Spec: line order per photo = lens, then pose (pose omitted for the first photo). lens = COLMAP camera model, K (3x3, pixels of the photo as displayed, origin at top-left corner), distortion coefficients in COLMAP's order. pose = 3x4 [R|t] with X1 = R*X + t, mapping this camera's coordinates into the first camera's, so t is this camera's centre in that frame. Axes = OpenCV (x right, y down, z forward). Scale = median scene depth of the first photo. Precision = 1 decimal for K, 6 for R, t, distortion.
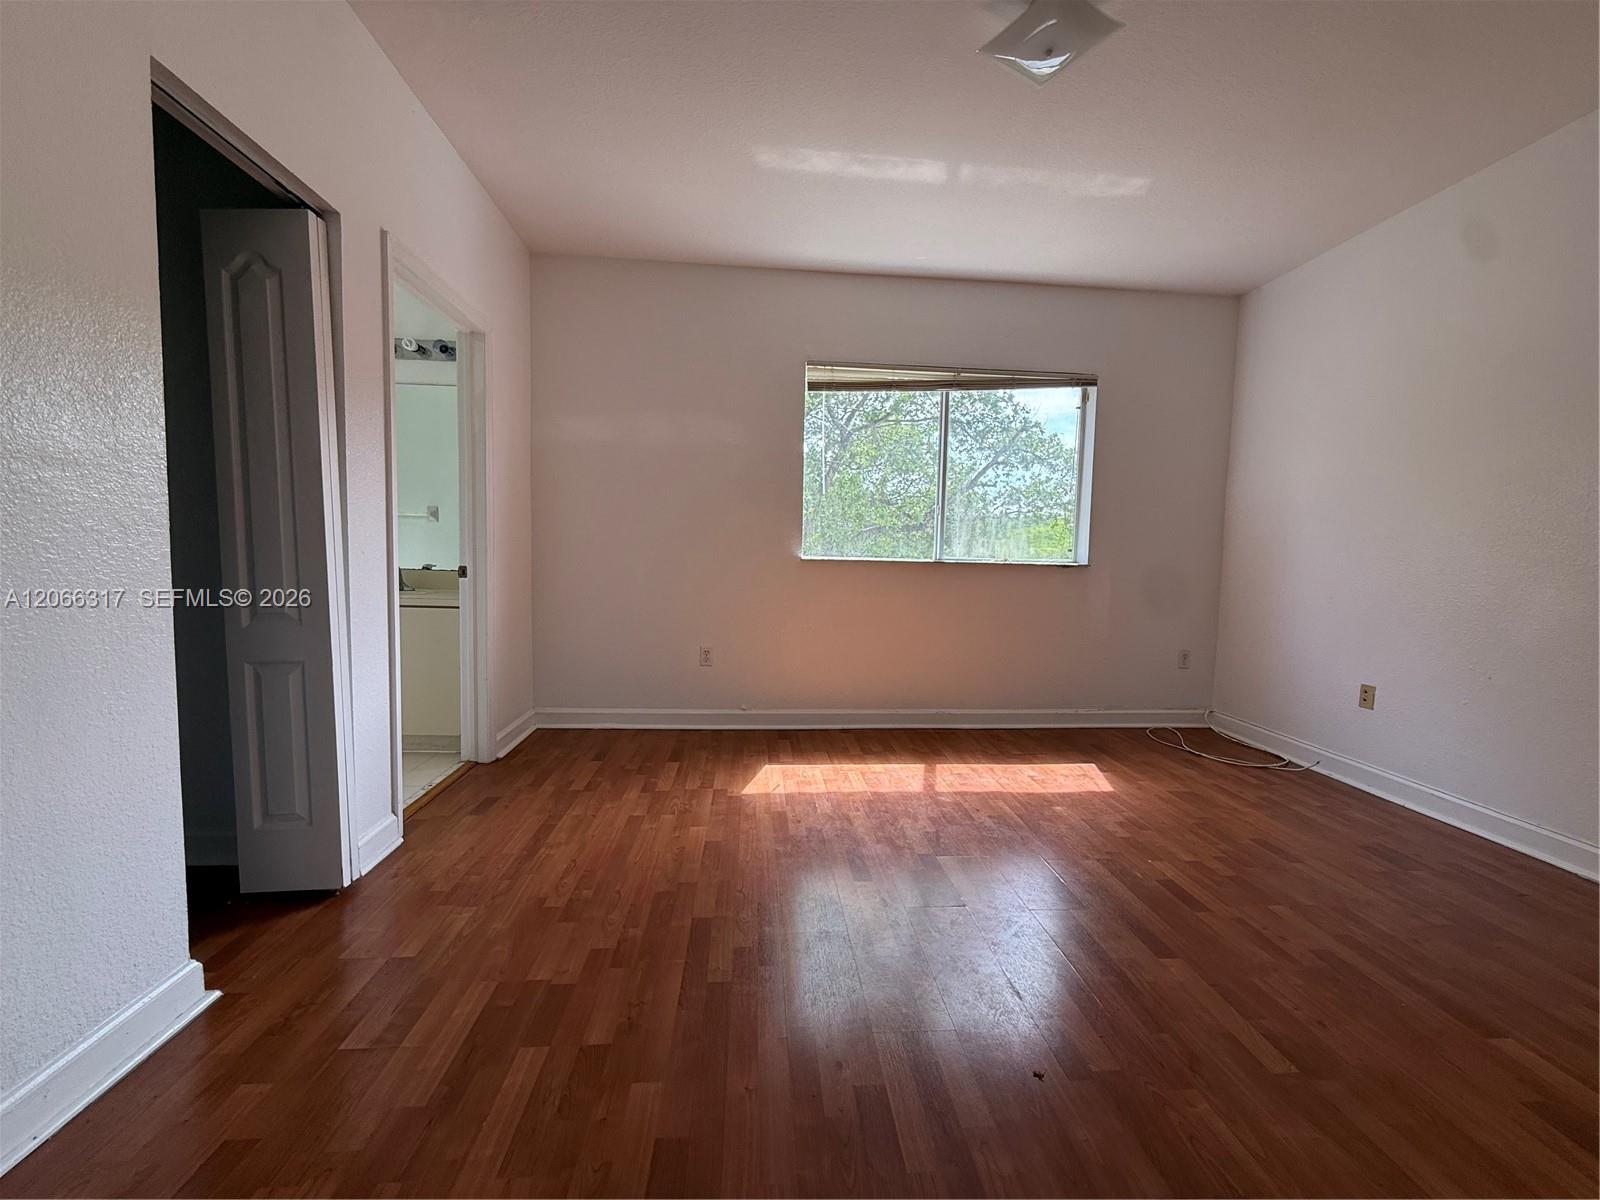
lens RADIAL K [[637.2, 0, 807.4], [0, 637.2, 597.8], [0, 0, 1]] dist [-0.000368, -0.000108]
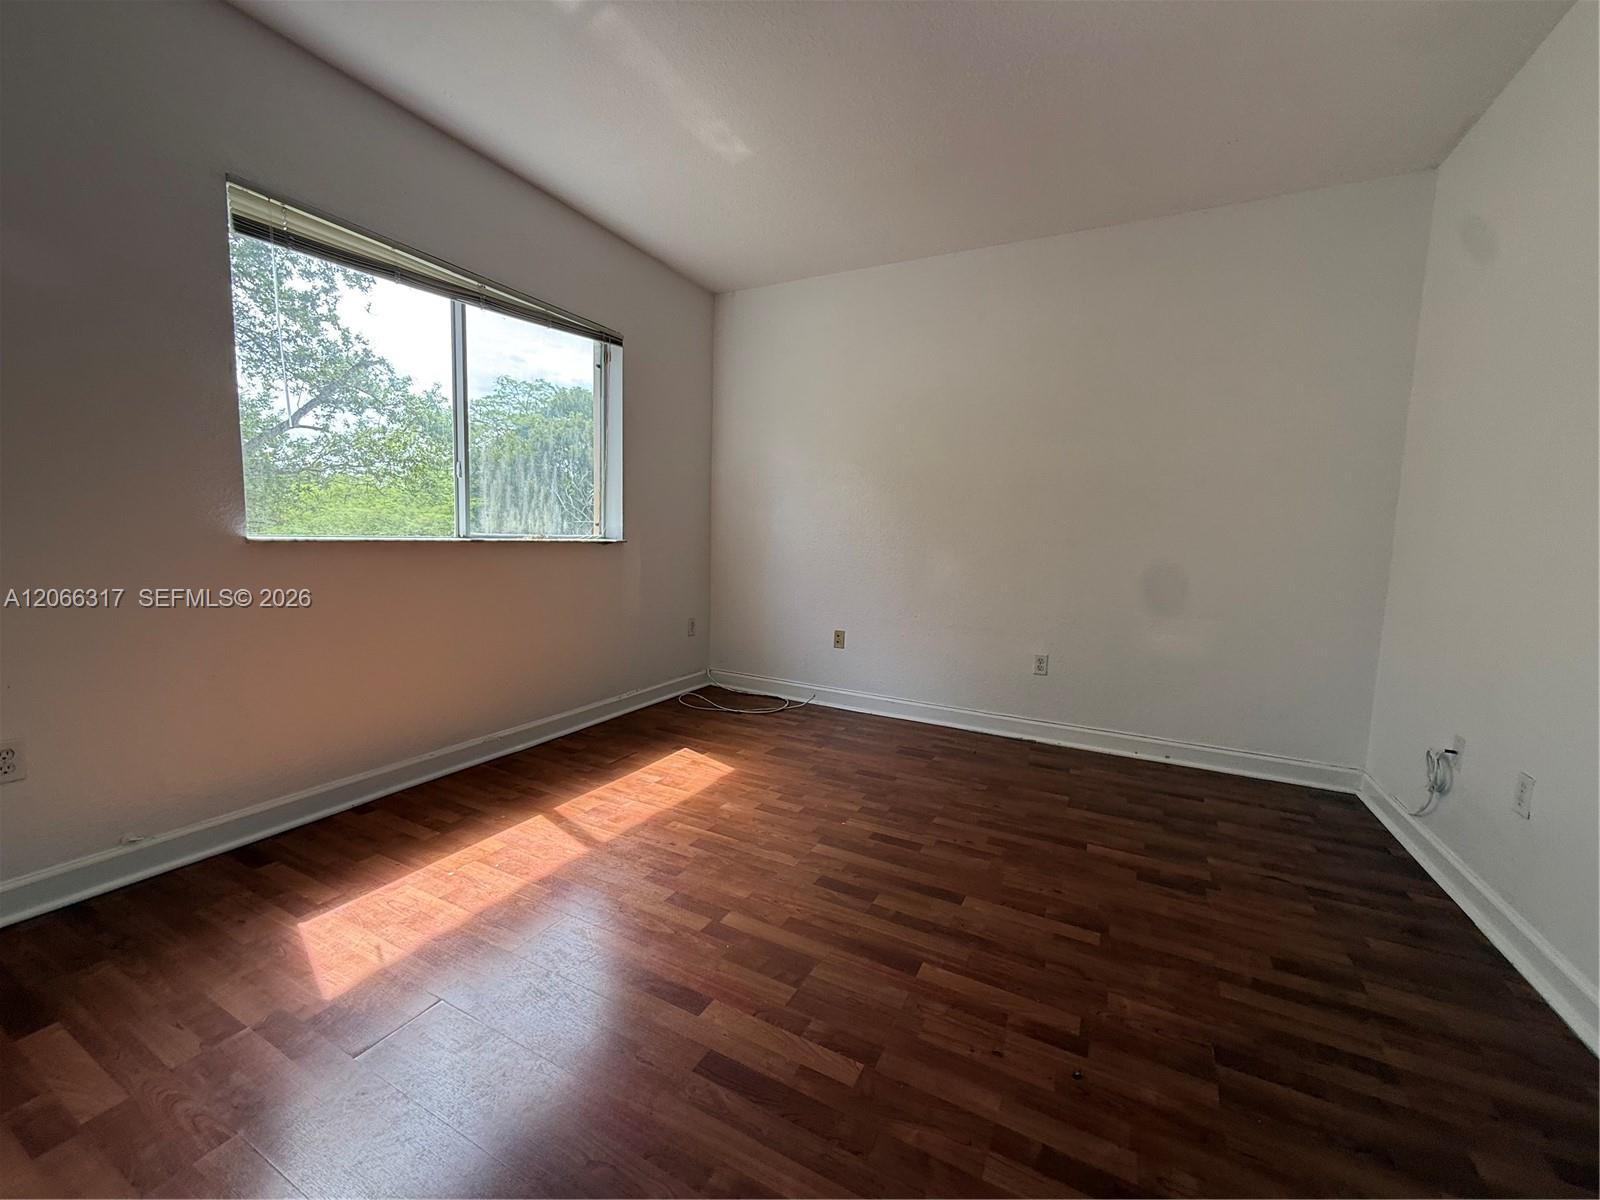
lens RADIAL K [[637.2, 0, 801.5], [0, 637.2, 598.9], [0, 0, 1]] dist [-0.000368, -0.000108]
pose [[0.533427, -0.093674, 0.840643, -0.256880], [0.042114, 0.995557, 0.084214, -0.041525], [-0.844797, -0.009519, 0.535003, 0.331988]]
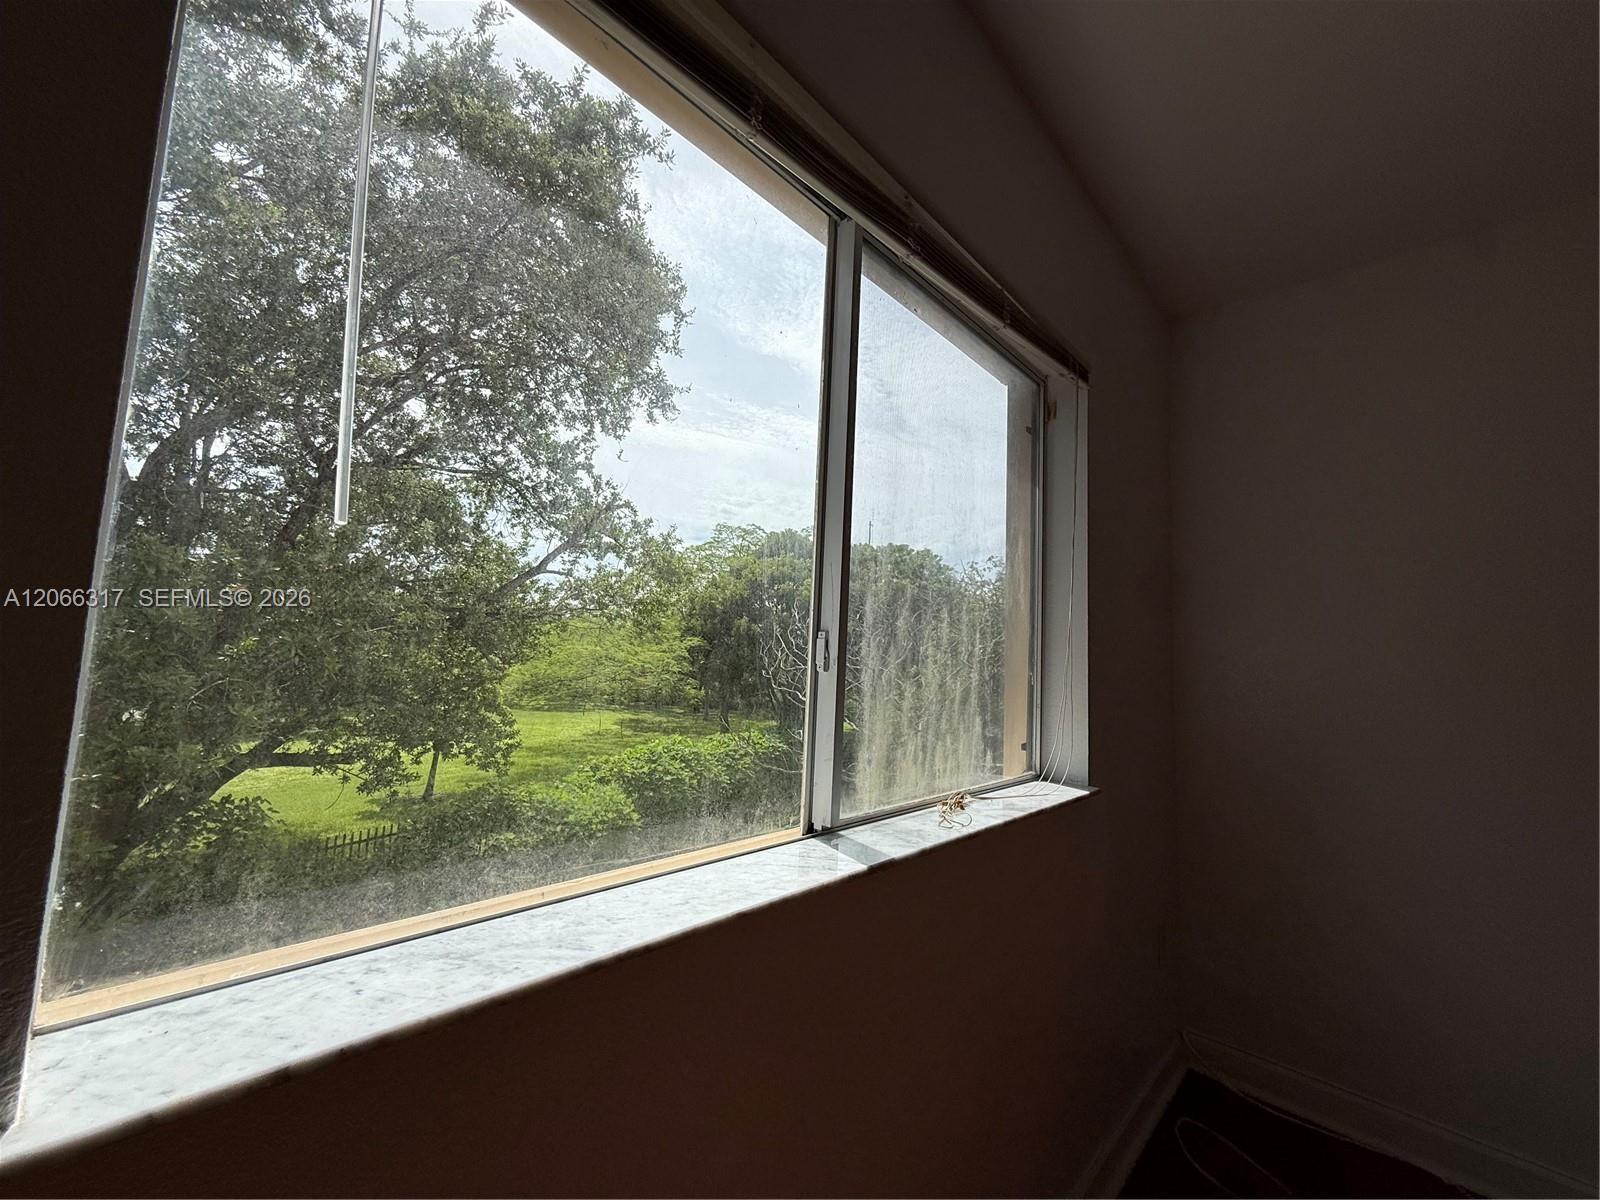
lens RADIAL K [[637.2, 0, 804.5], [0, 637.2, 598.3], [0, 0, 1]] dist [-0.000368, -0.000108]
pose [[0.745561, 0.074698, 0.662237, 0.014784], [0.020793, 0.990607, -0.135147, -0.147186], [-0.666113, 0.114530, 0.737005, 0.959592]]
